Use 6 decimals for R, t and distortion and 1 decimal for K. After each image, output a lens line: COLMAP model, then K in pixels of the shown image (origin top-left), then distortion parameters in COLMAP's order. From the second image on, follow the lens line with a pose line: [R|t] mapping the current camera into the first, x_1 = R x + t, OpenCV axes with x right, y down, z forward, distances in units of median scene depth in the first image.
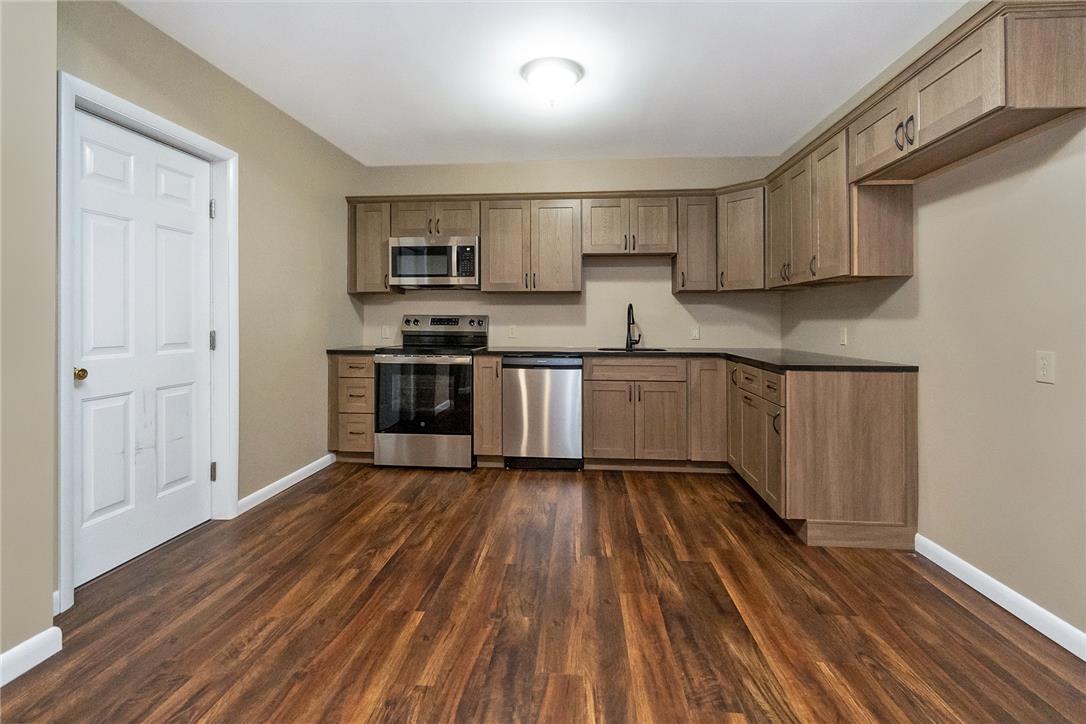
lens RADIAL K [[486.9, 0, 543.9], [0, 486.9, 317.4], [0, 0, 1]] dist [-0.009713, 0.000701]
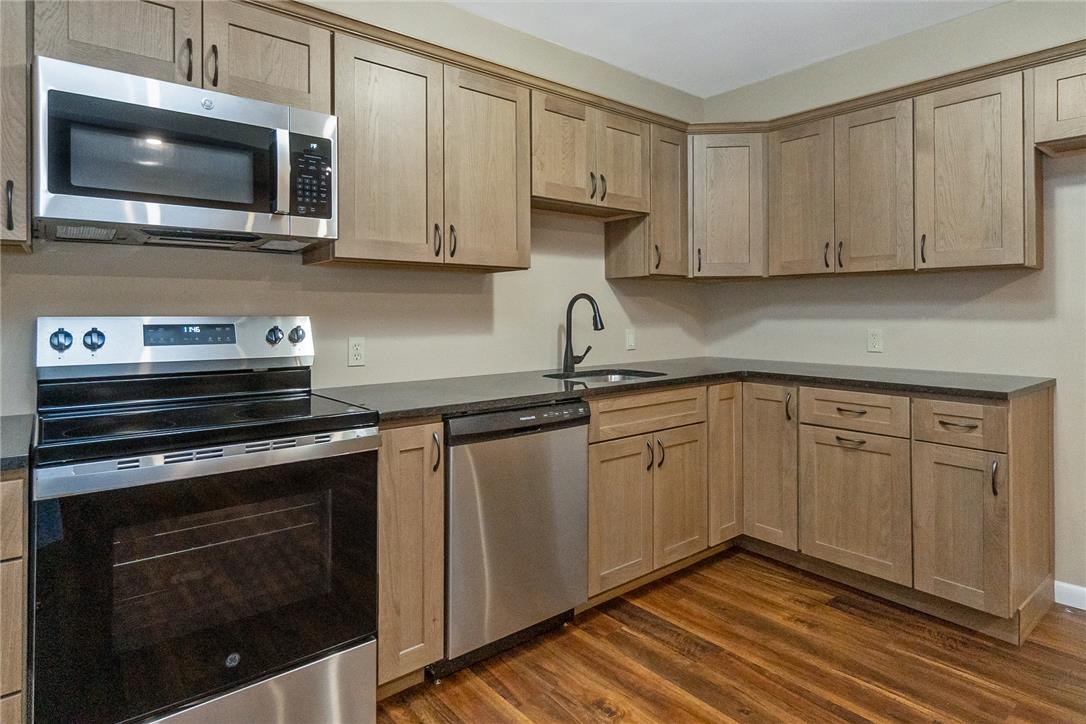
lens RADIAL K [[595.6, 0, 534.7], [0, 595.6, 307.5], [0, 0, 1]] dist [-0.002633, -0.000046]
pose [[0.724885, -0.000262, 0.688870, -0.430409], [0.000523, 1.000000, -0.000169, -0.015261], [-0.688870, 0.000483, 0.724885, 0.661678]]
